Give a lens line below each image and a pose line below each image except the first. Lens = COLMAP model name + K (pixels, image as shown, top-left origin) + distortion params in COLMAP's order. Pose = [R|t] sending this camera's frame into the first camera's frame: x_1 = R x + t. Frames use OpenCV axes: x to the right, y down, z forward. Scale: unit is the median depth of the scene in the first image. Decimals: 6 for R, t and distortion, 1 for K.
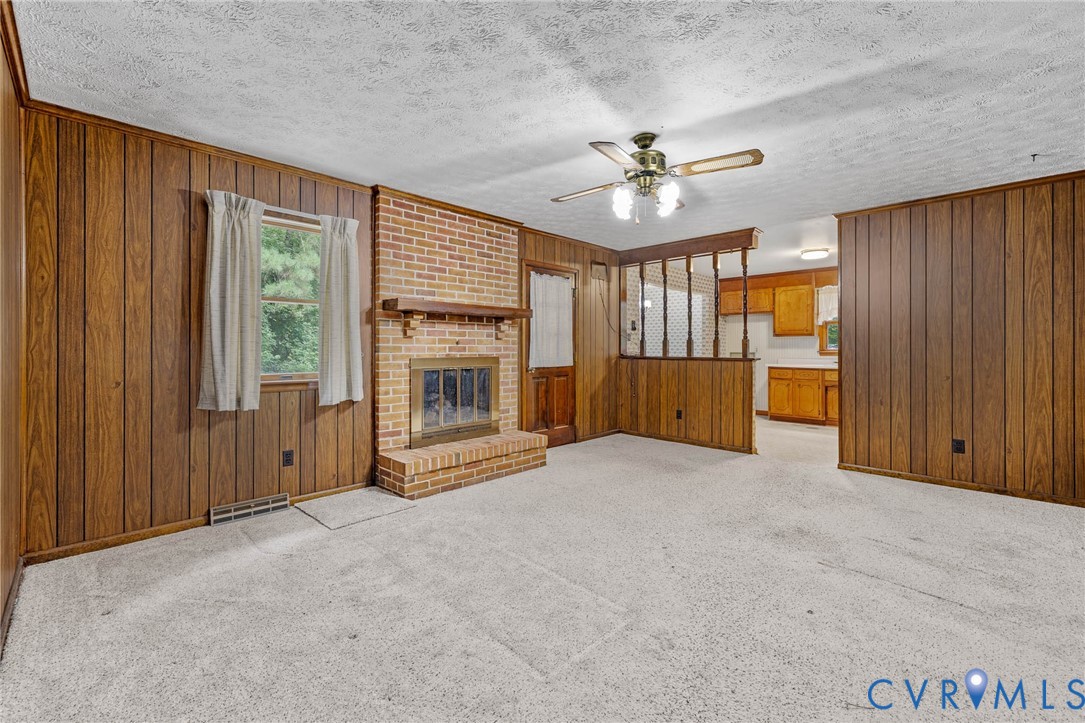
lens RADIAL K [[457.1, 0, 540.0], [0, 457.1, 351.5], [0, 0, 1]] dist [0.000846, 0.000104]
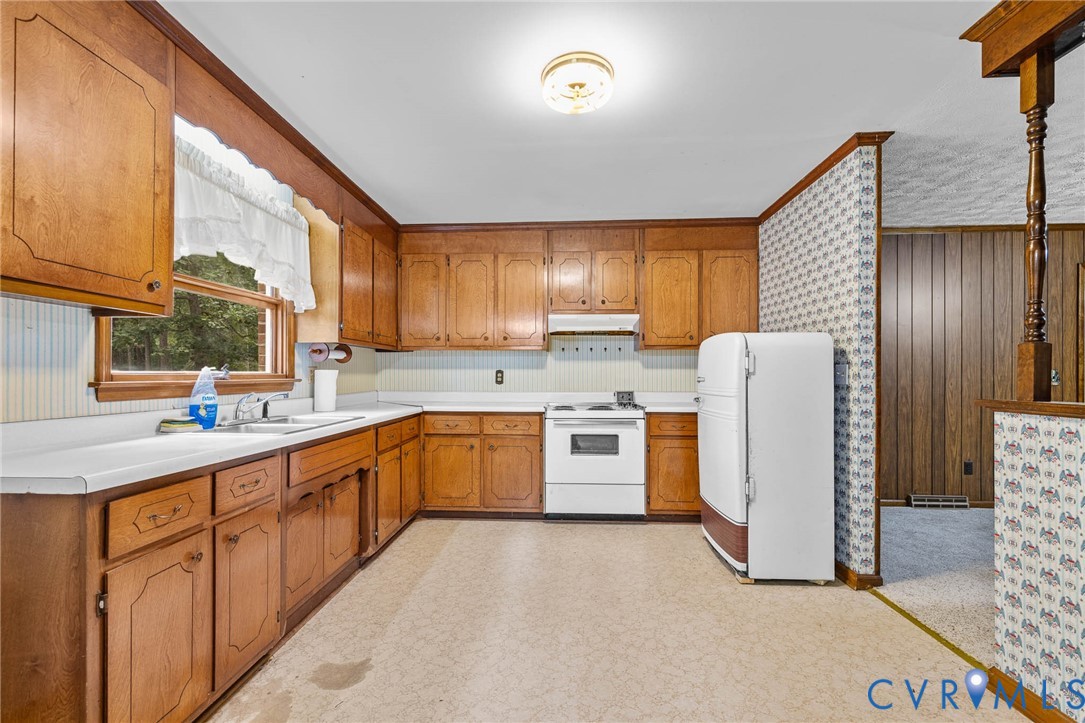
lens RADIAL K [[459.9, 0, 538.0], [0, 459.9, 374.2], [0, 0, 1]] dist [0.001363, 0.000301]
pose [[-0.661941, 0.000709, 0.749556, 0.294666], [0.001871, 0.999998, 0.000707, -0.004605], [-0.749554, 0.001871, -0.661941, 0.997149]]
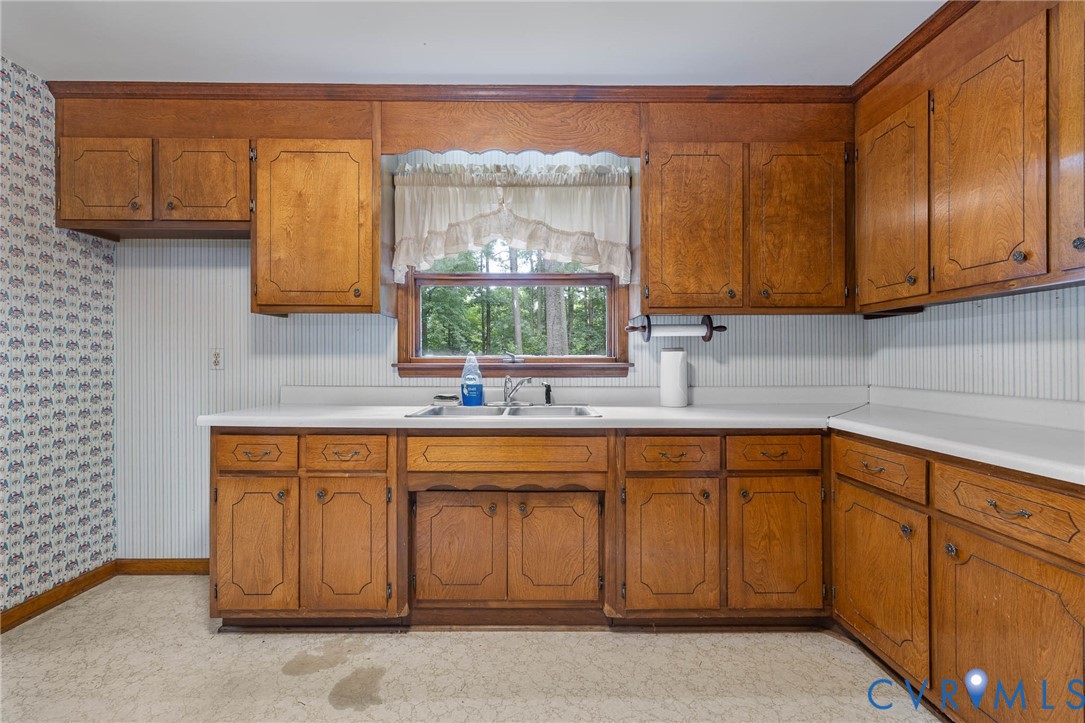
lens RADIAL K [[463.7, 0, 540.5], [0, 463.7, 359.9], [0, 0, 1]] dist [0.000852, 0.000094]
pose [[0.703954, 0.002048, 0.710243, 0.449037], [0.002411, 0.999983, -0.005274, -0.001402], [-0.710242, 0.005425, 0.703937, 0.697048]]
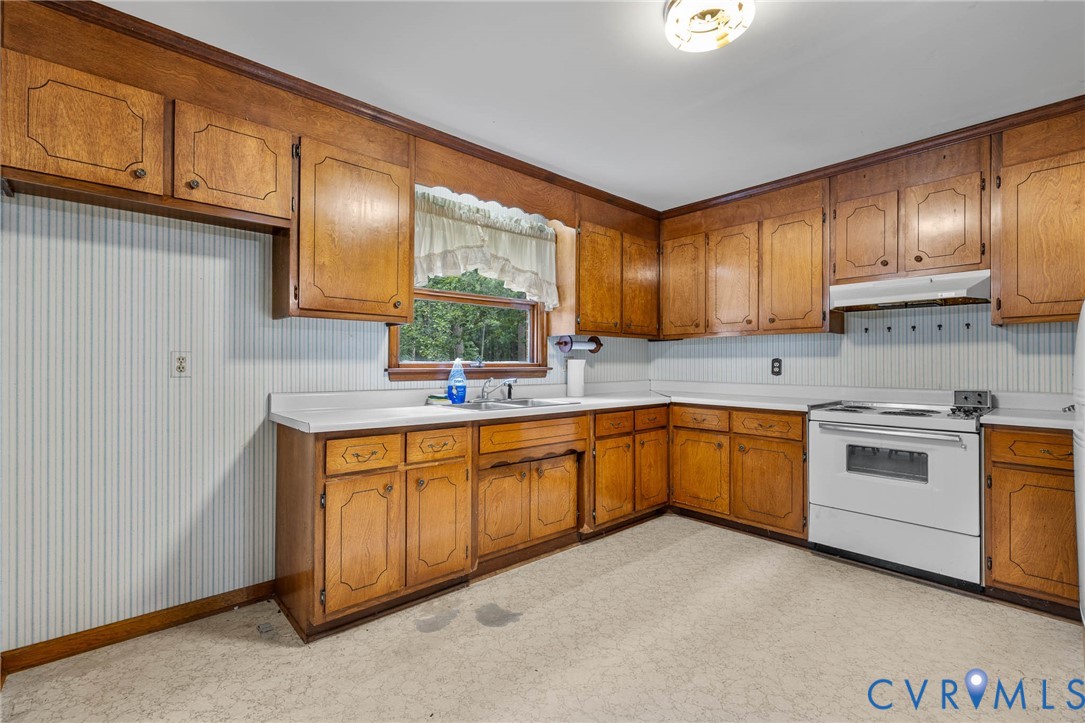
lens RADIAL K [[478.9, 0, 542.5], [0, 478.9, 361.5], [0, 0, 1]] dist [0.000159, 0.000148]
pose [[0.055866, 0.004777, 0.998427, 0.246365], [0.001419, 0.999987, -0.004864, -0.004330], [-0.998437, 0.001688, 0.055859, 0.868244]]
